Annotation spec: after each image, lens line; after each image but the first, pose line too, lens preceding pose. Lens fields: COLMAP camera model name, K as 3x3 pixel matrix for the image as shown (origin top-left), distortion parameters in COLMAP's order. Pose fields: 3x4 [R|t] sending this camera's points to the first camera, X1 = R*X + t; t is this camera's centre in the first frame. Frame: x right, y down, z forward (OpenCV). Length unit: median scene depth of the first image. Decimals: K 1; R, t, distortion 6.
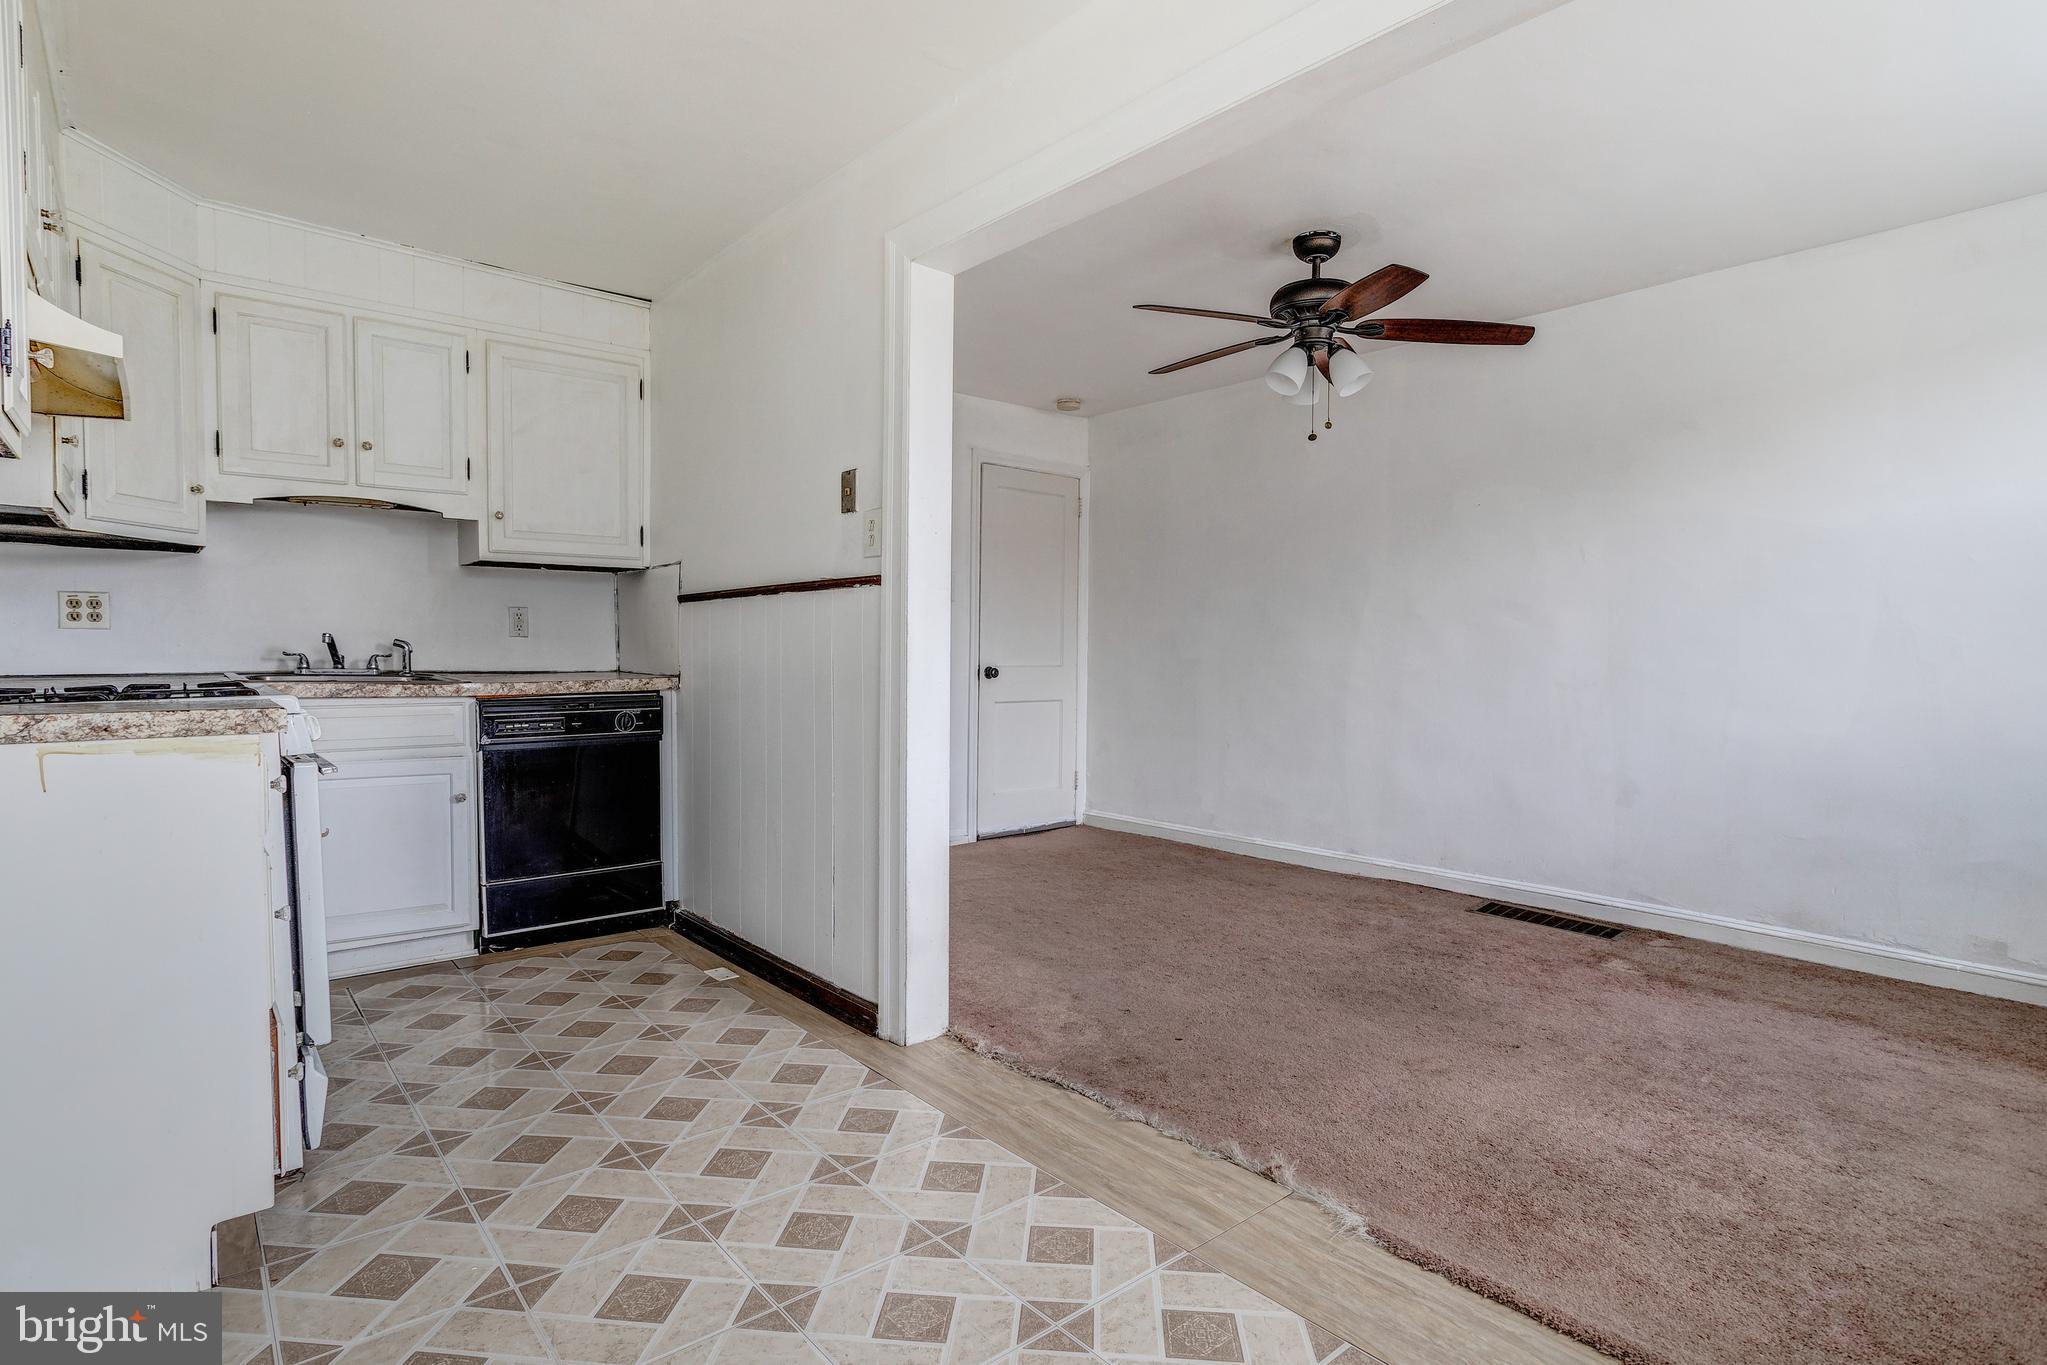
lens RADIAL K [[1025.1, 0, 999.4], [0, 1025.1, 690.4], [0, 0, 1]] dist [-0.049458, 0.030409]
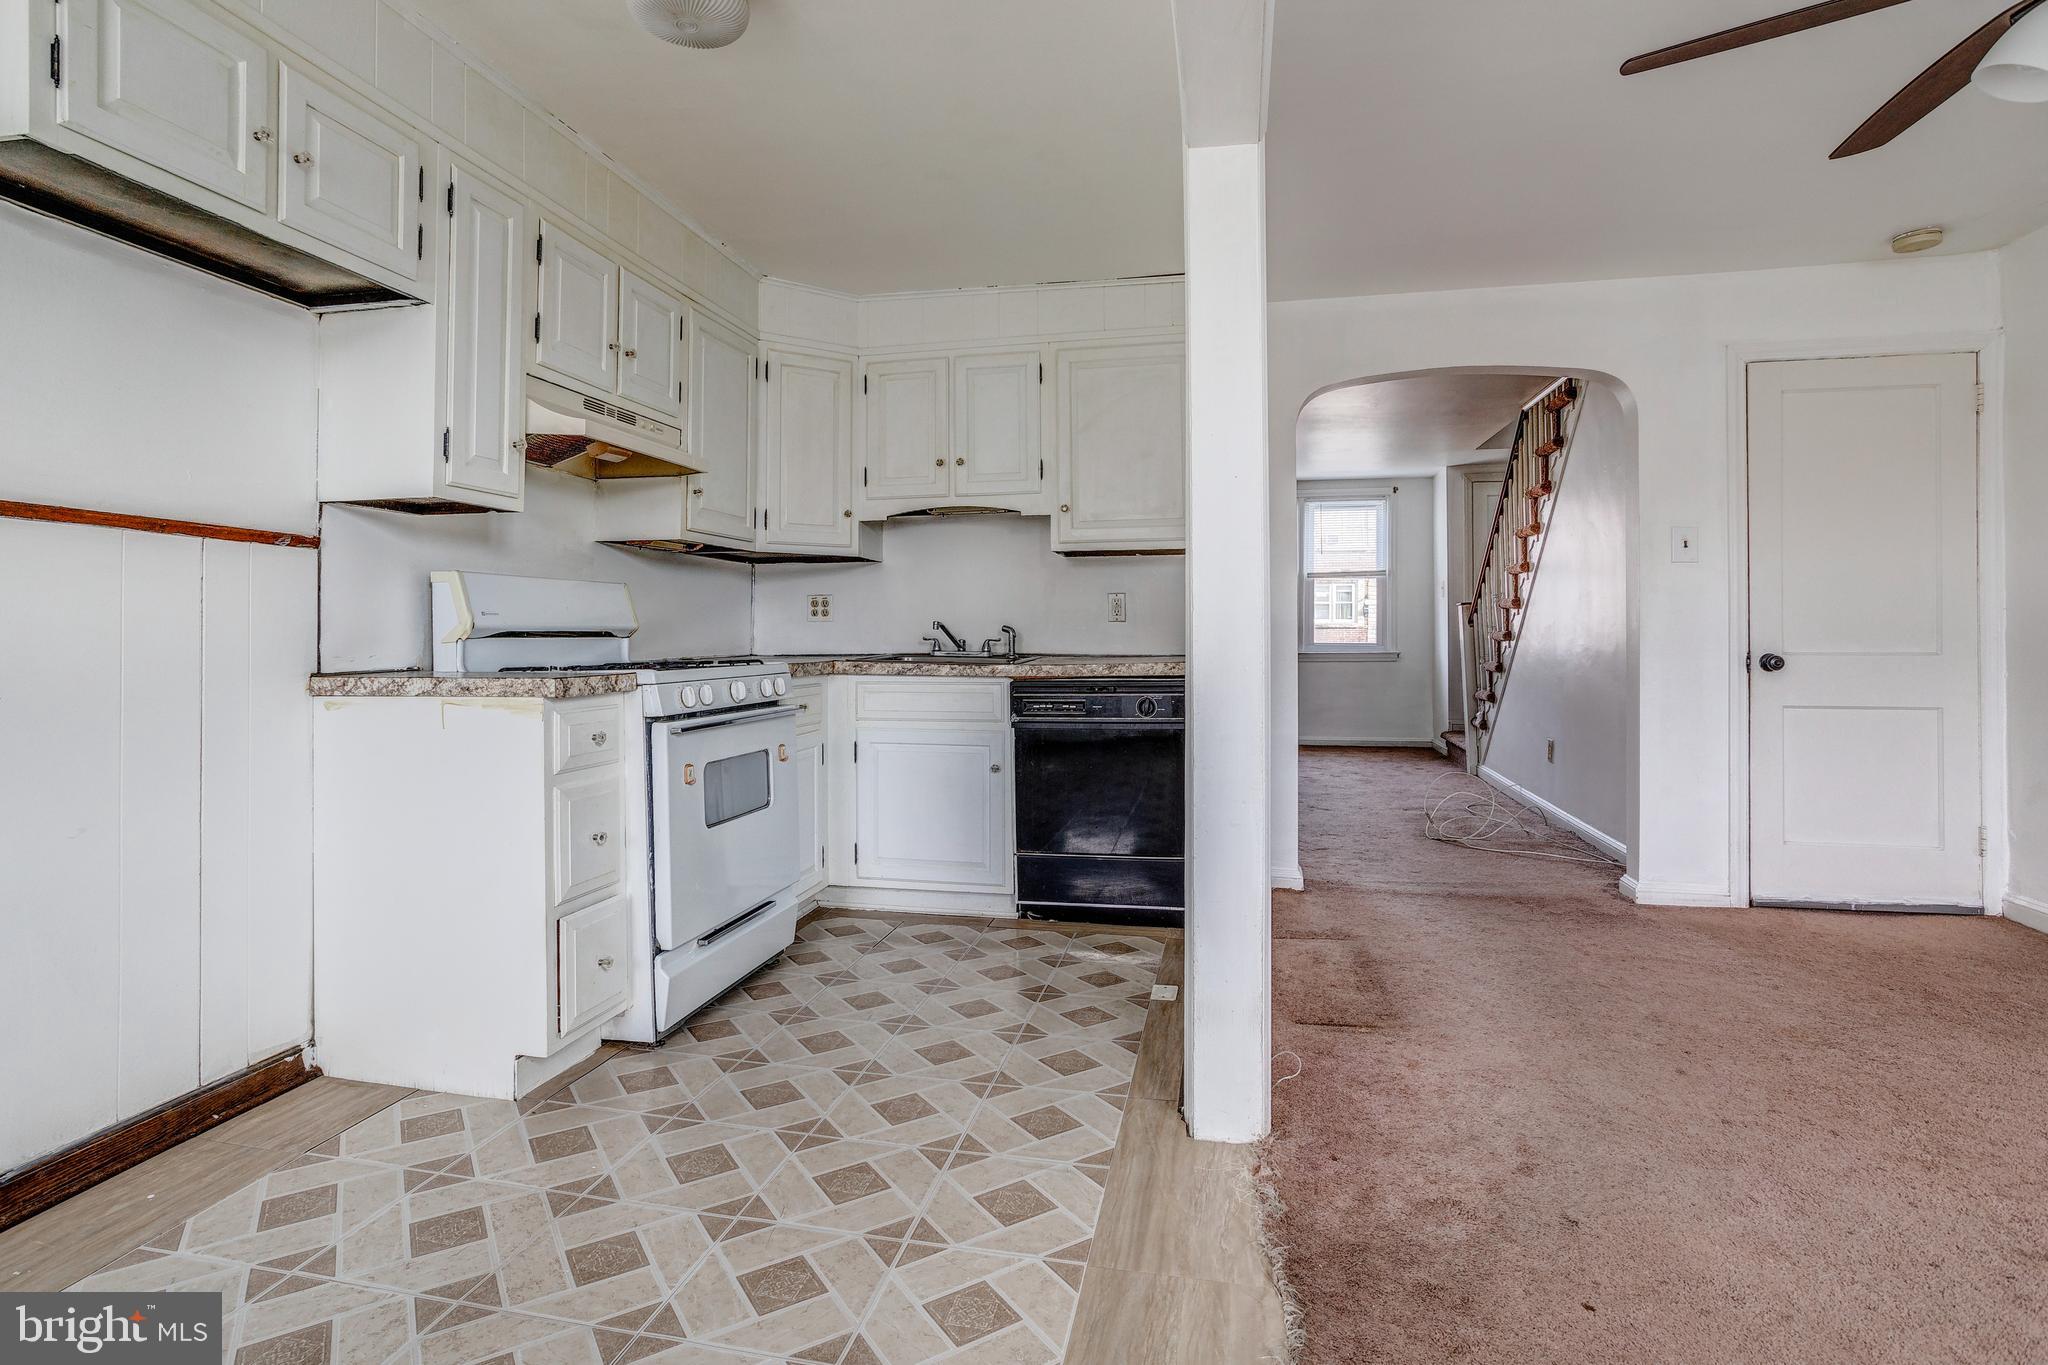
lens RADIAL K [[1025.6, 0, 1025.2], [0, 1025.6, 628.4], [0, 0, 1]] dist [-0.049458, 0.030409]
pose [[0.622532, -0.013785, -0.782473, 0.358469], [-0.023355, 0.999072, -0.036182, -0.007086], [0.782246, 0.040799, 0.621632, 0.329547]]
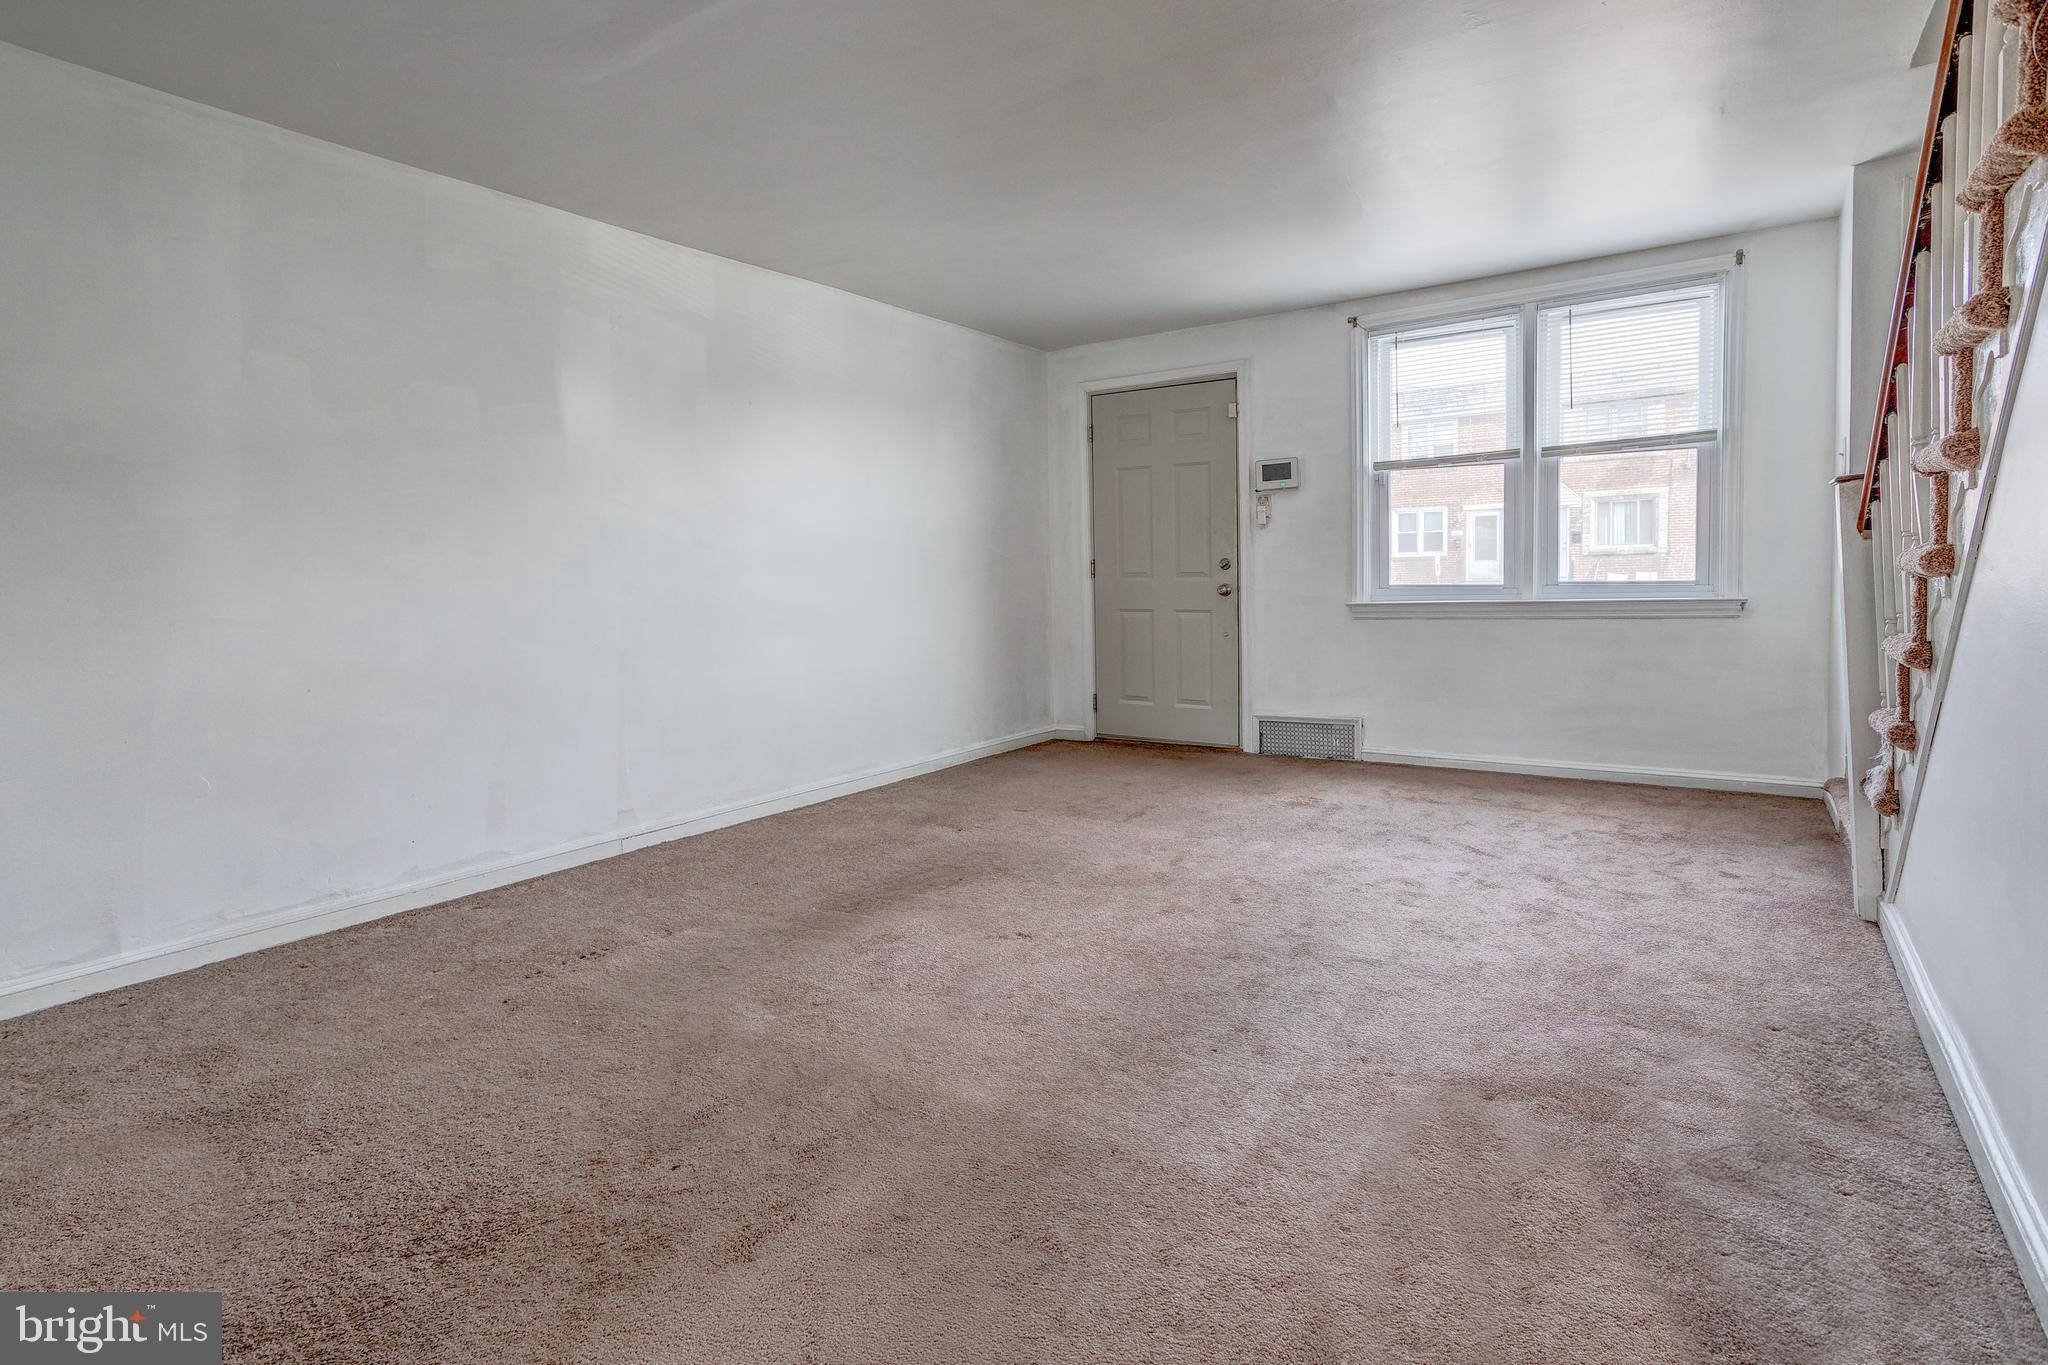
lens RADIAL K [[1025.6, 0, 1056.8], [0, 1025.6, 616.3], [0, 0, 1]] dist [-0.049458, 0.030409]
pose [[0.266091, 0.019545, -0.963750, -0.118073], [-0.010449, 0.999794, 0.017391, -0.053605], [0.963891, 0.005443, 0.266240, 1.538949]]
